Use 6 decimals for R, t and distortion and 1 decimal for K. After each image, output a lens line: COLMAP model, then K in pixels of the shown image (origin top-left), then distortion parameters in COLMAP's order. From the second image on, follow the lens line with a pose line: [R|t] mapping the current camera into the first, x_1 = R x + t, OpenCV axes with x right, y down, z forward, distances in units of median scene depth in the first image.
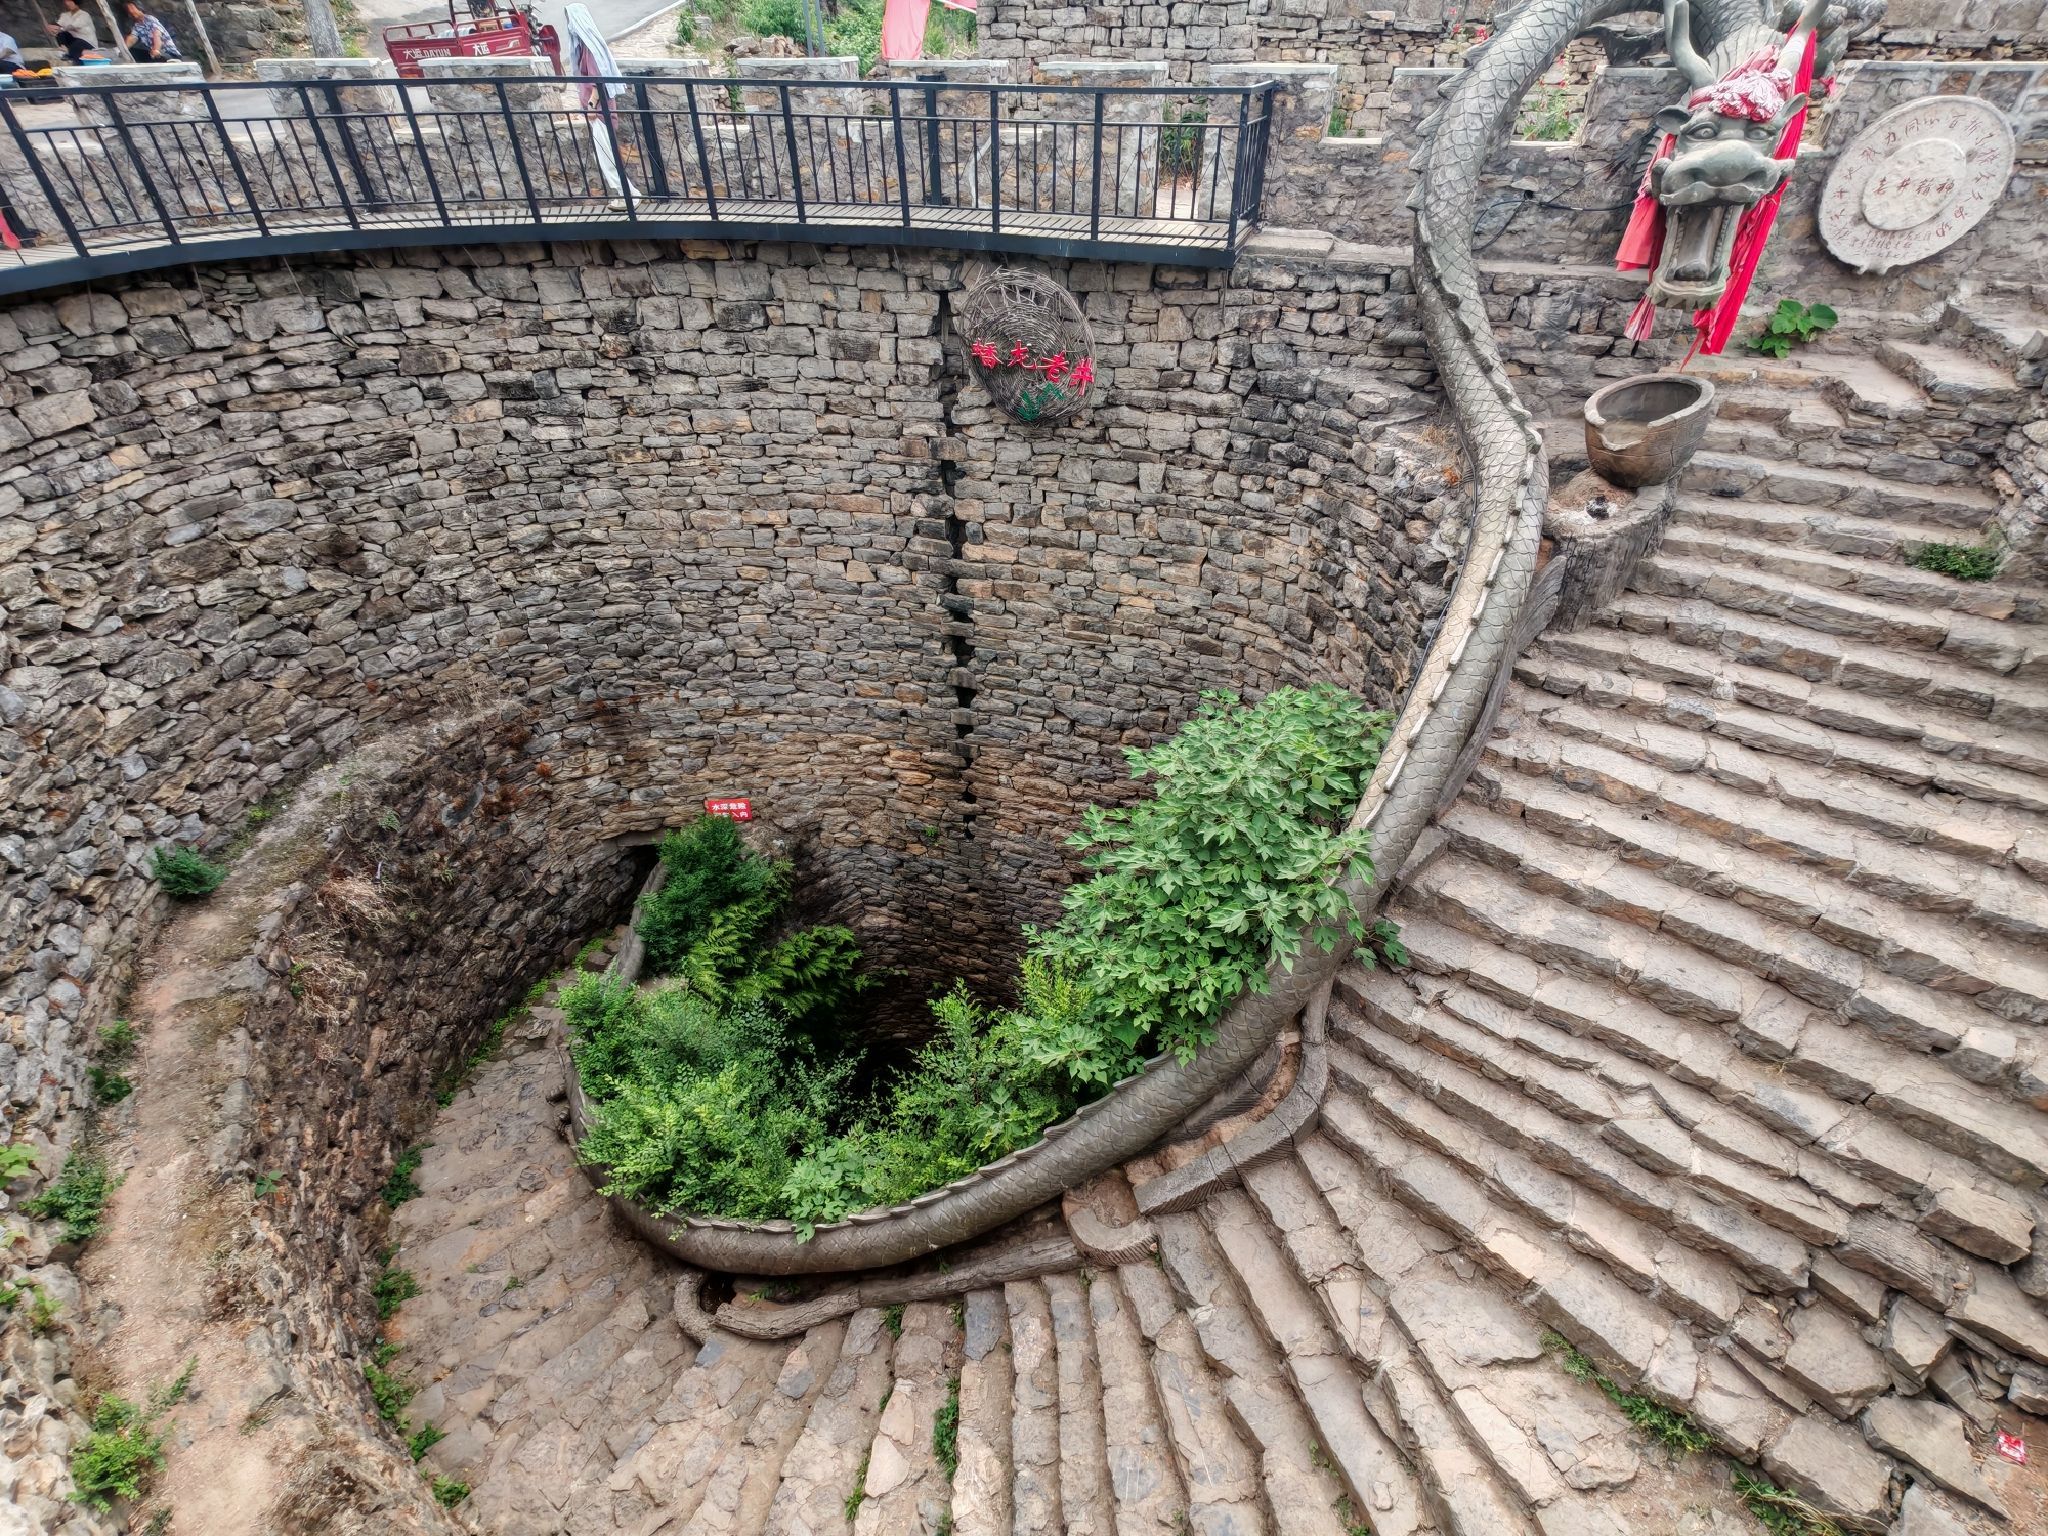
lens RADIAL K [[938.5, 0, 1024.0], [0, 938.5, 768.0], [0, 0, 1]] dist [0.001234, 0.001099]
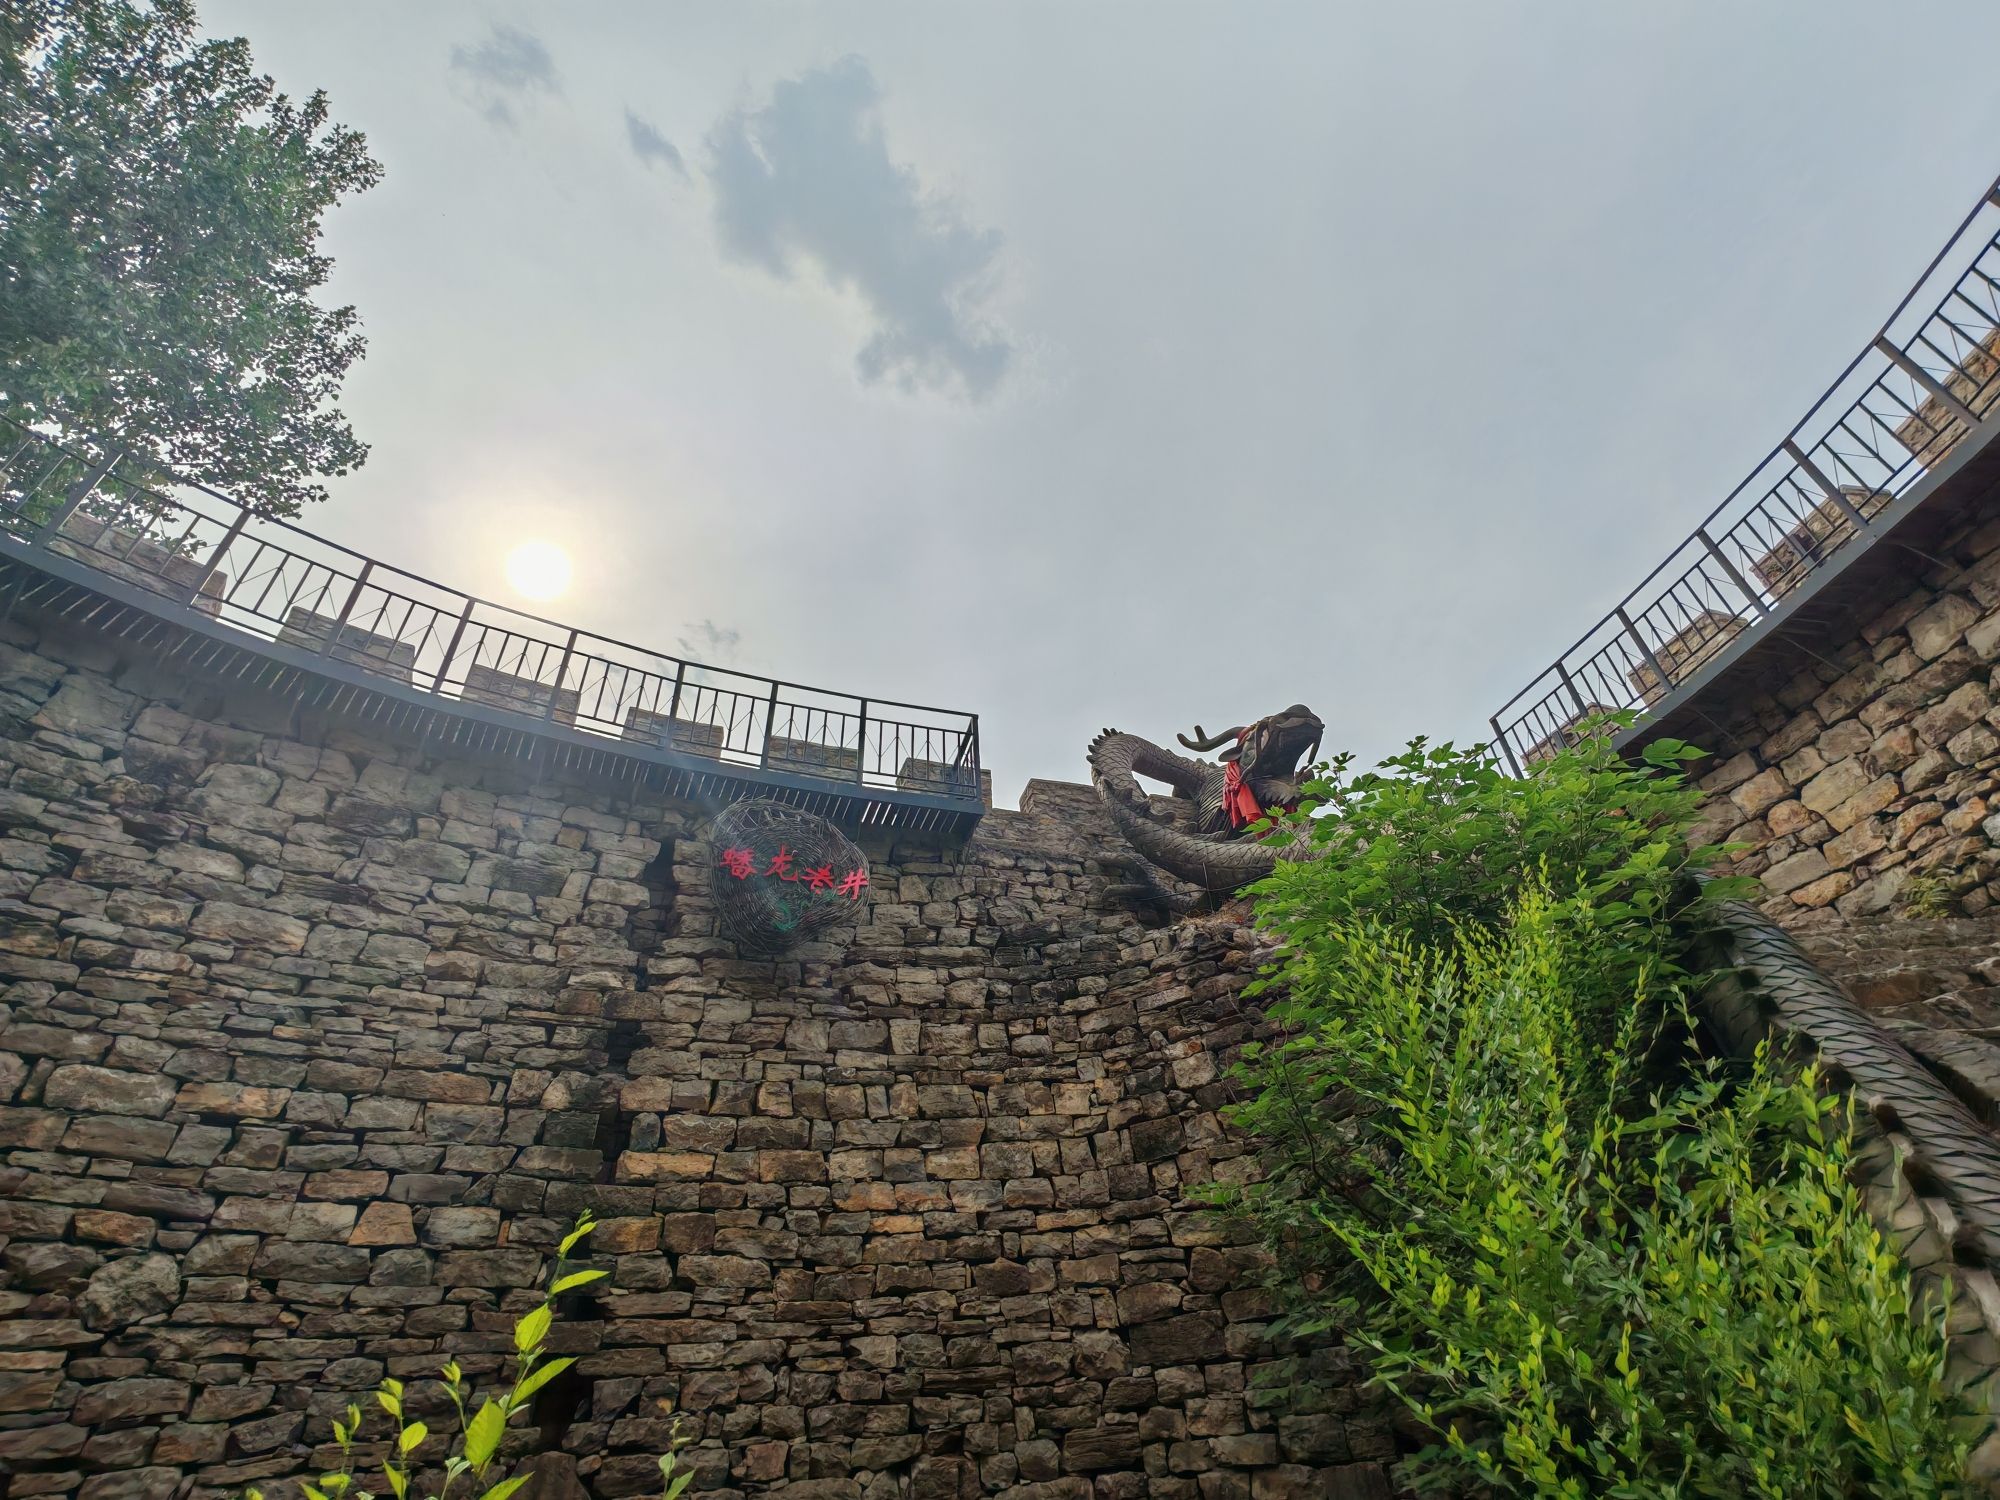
lens RADIAL K [[916.5, 0, 1000.0], [0, 916.5, 750.0], [0, 0, 1]] dist [0.001234, 0.001099]
pose [[0.791499, 0.333542, 0.512132, -0.300287], [0.412464, 0.326836, -0.850324, 0.334420], [-0.451002, 0.884267, 0.121117, 0.639038]]
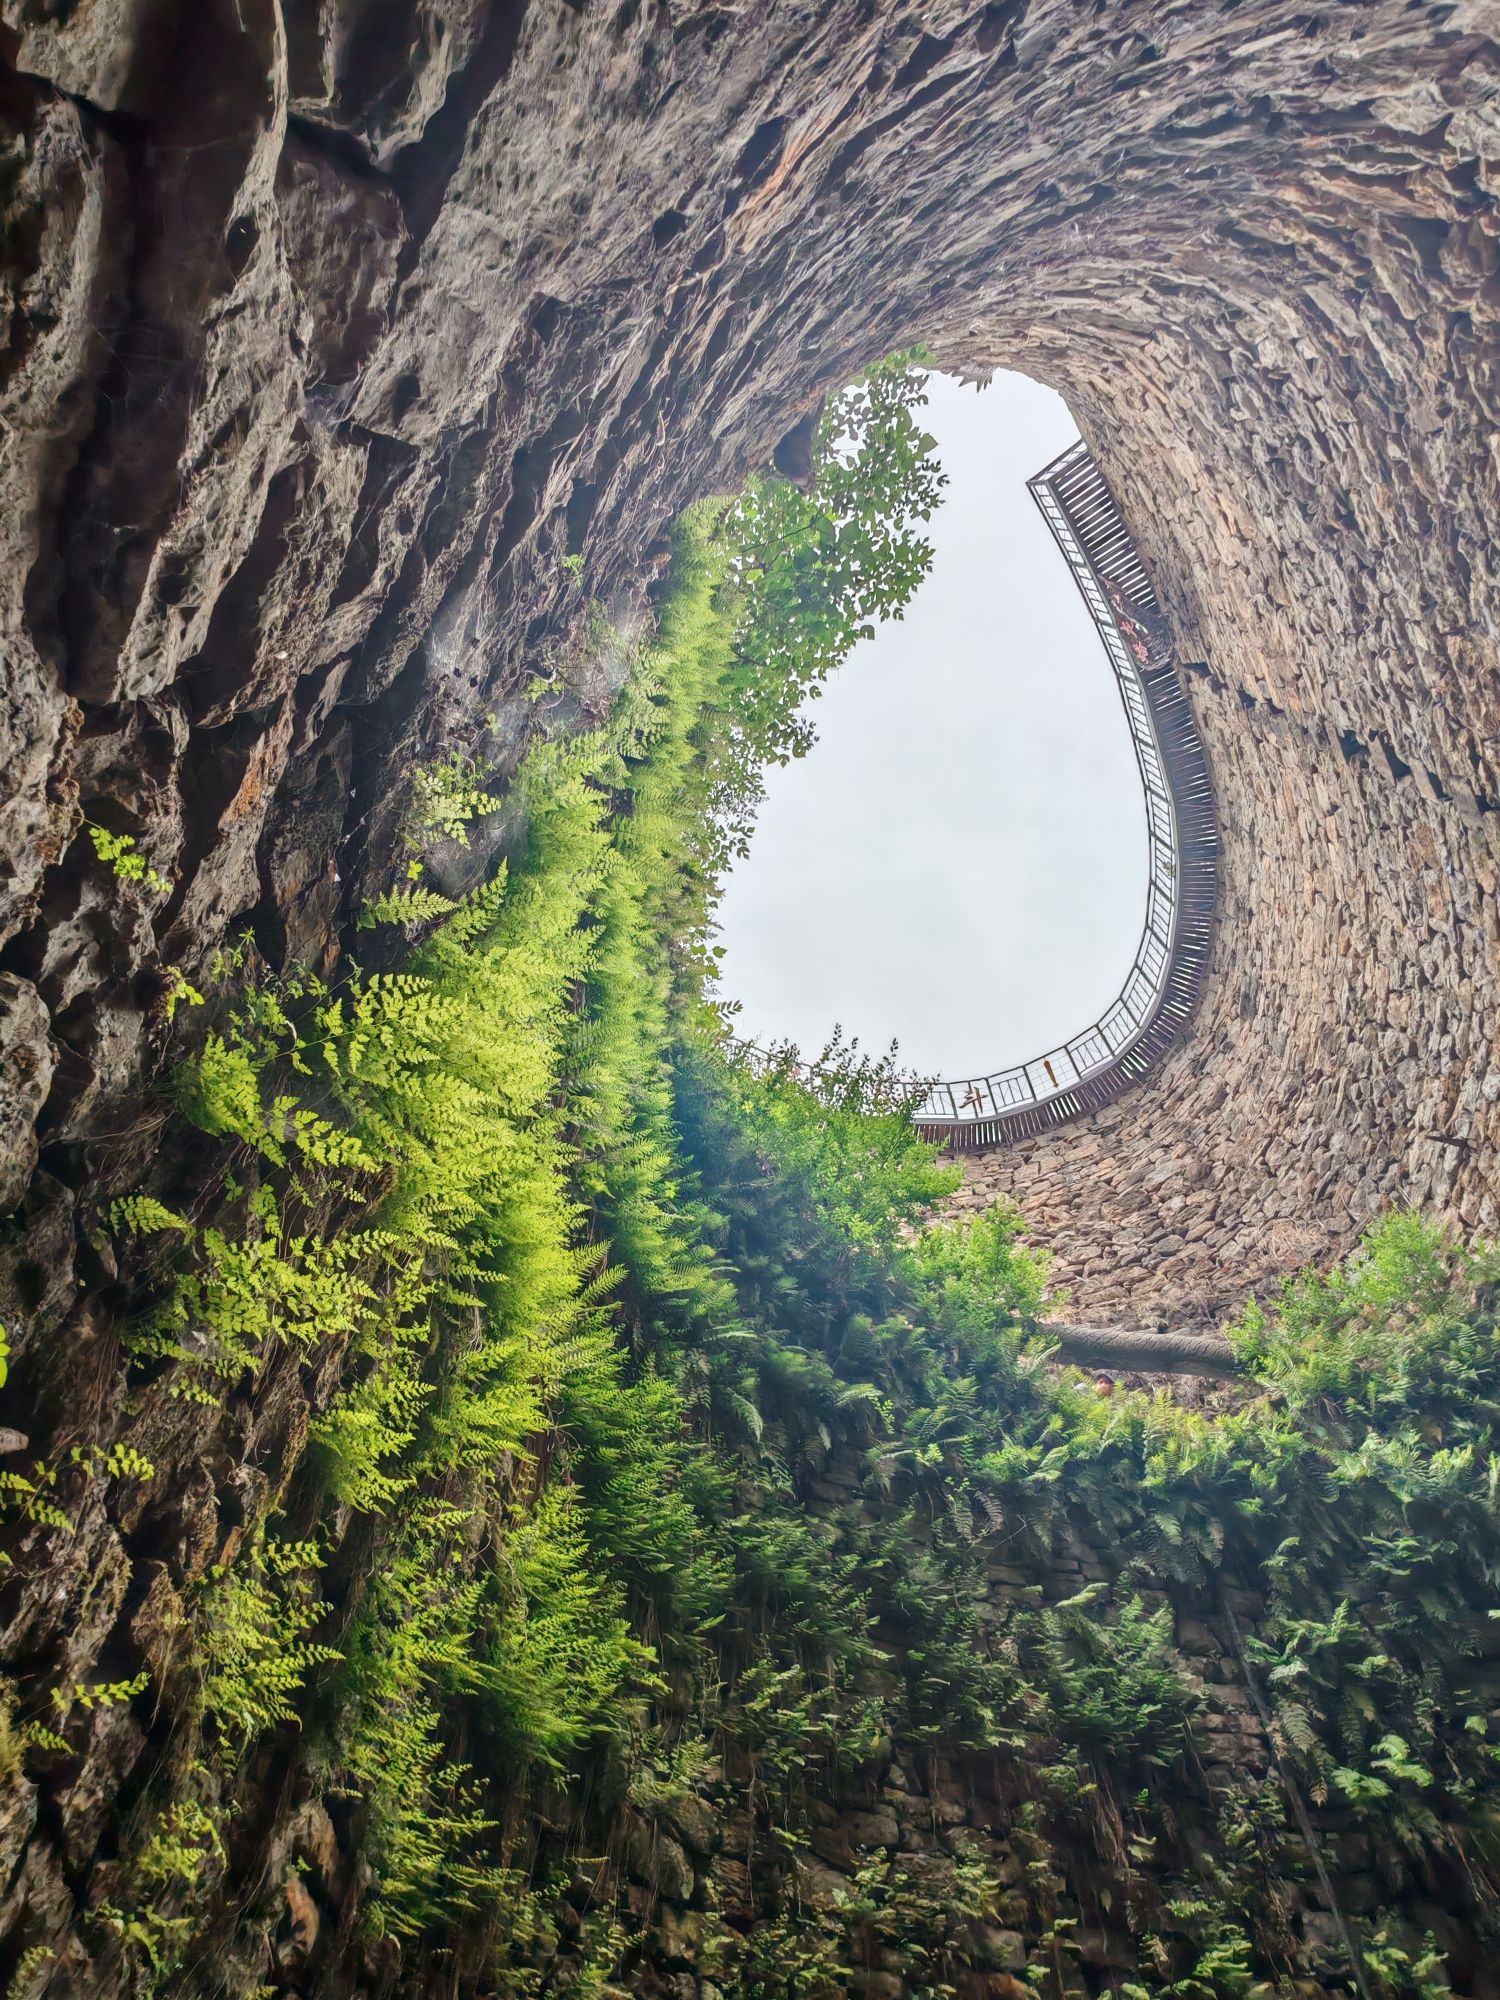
lens RADIAL K [[916.5, 0, 750.0], [0, 916.5, 1000.0], [0, 0, 1]] dist [0.001234, 0.001099]
pose [[-0.269949, -0.846530, -0.458818, 0.262888], [-0.619266, 0.517522, -0.590492, 0.820175], [0.737318, 0.124728, -0.663932, 1.391857]]
